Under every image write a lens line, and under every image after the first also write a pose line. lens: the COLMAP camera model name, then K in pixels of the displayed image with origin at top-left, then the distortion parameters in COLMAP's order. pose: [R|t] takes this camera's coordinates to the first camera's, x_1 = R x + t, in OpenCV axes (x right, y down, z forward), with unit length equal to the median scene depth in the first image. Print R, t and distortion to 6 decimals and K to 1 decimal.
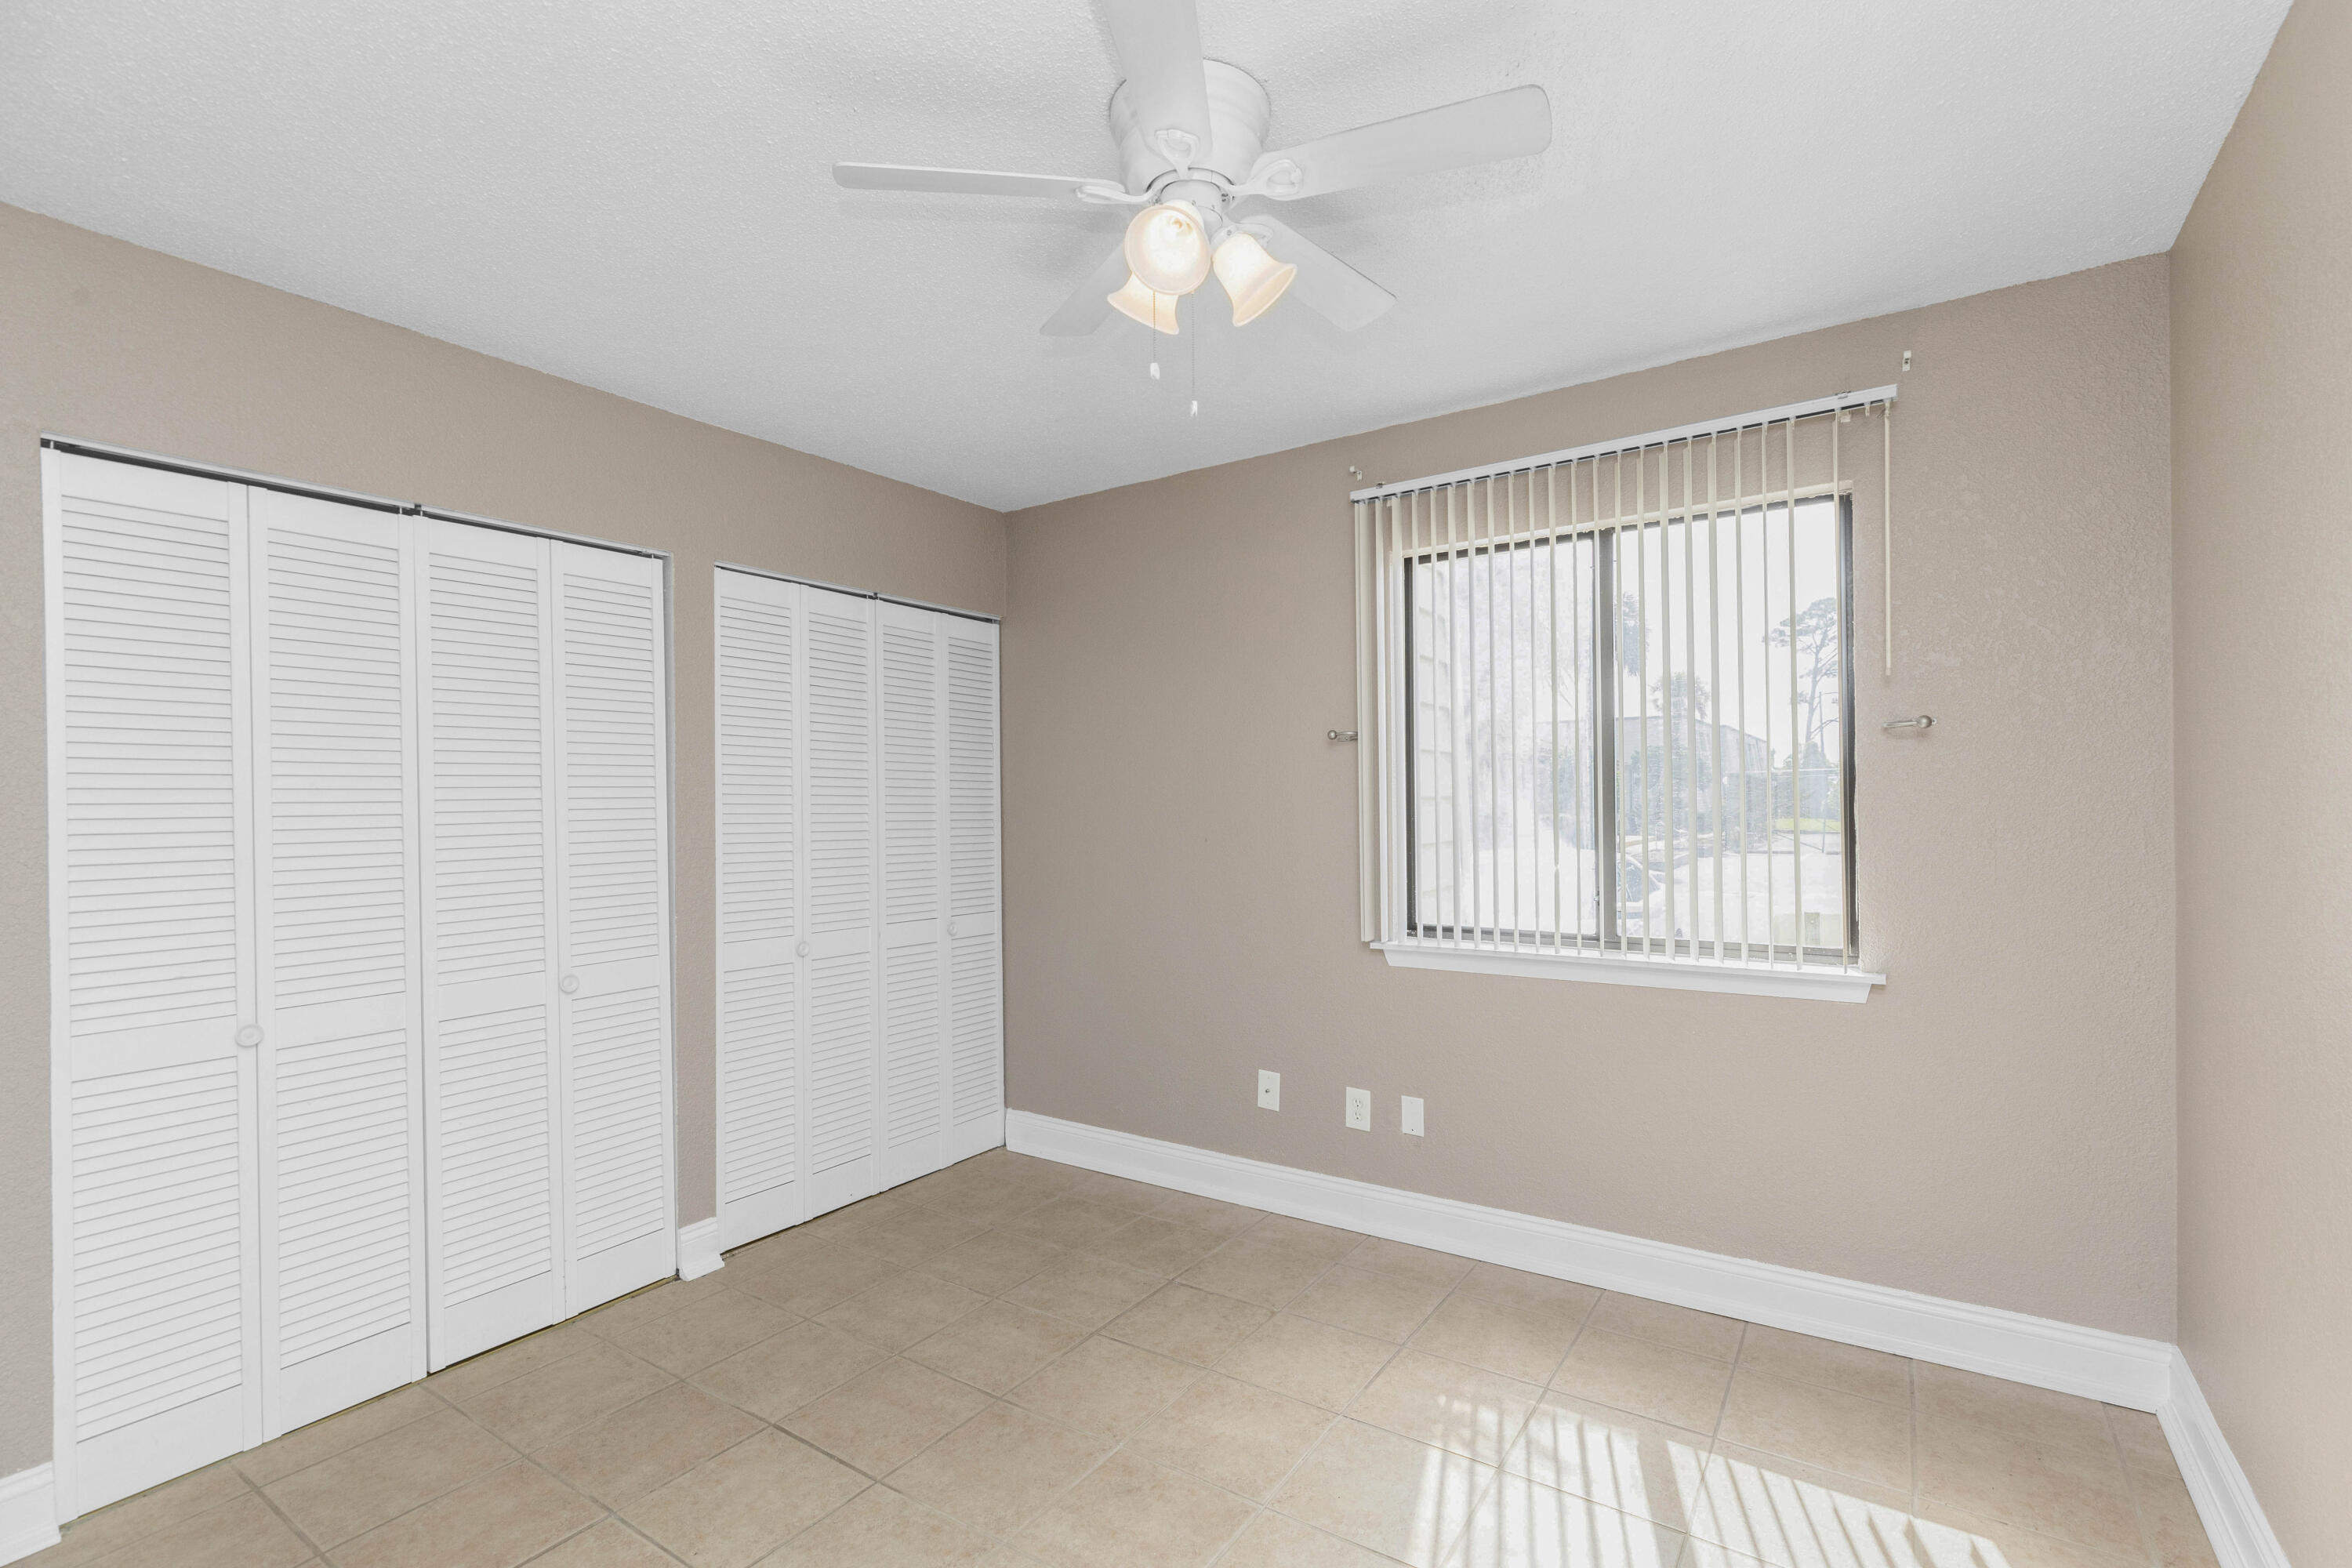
lens RADIAL K [[1064.3, 0, 1183.4], [0, 1064.3, 801.3], [0, 0, 1]] dist [0.002635, 0.000254]
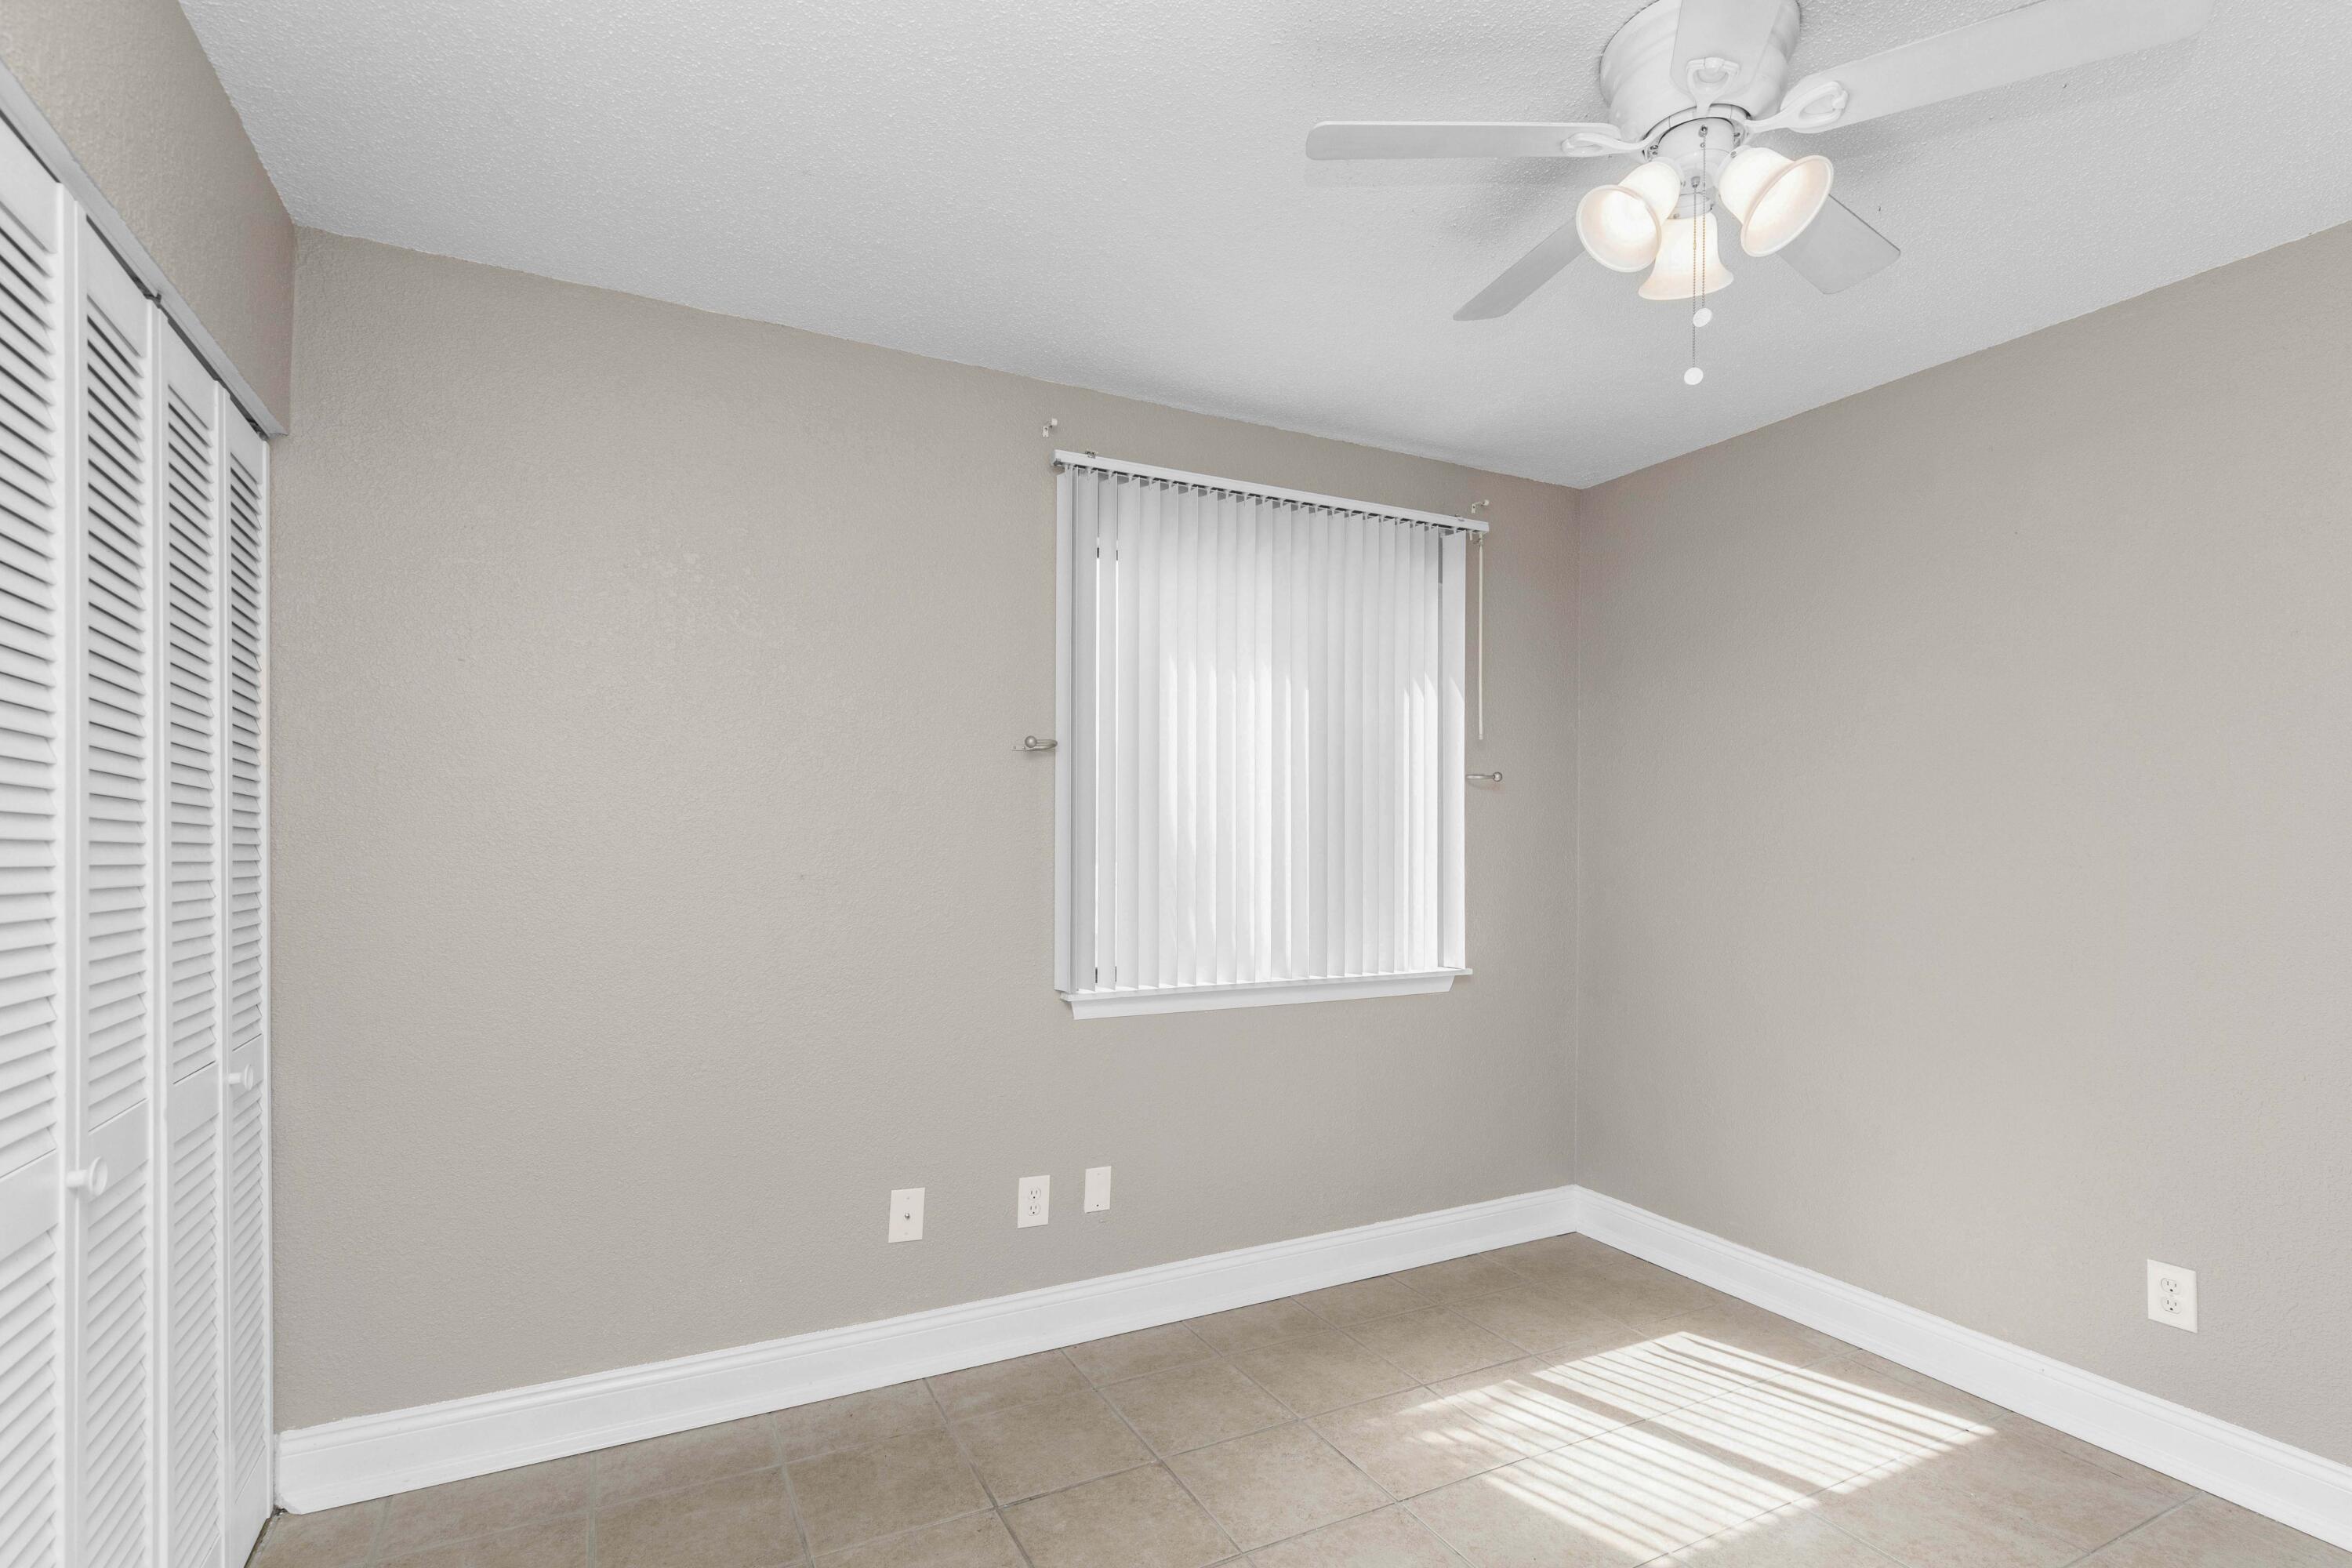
lens RADIAL K [[1113.9, 0, 1177.4], [0, 1113.9, 840.5], [0, 0, 1]] dist [0.009555, 0.000005]
pose [[0.476119, 0.016388, 0.879228, -0.562365], [-0.014298, 0.999838, -0.010894, 0.020055], [-0.879265, -0.007384, 0.476277, 0.514835]]
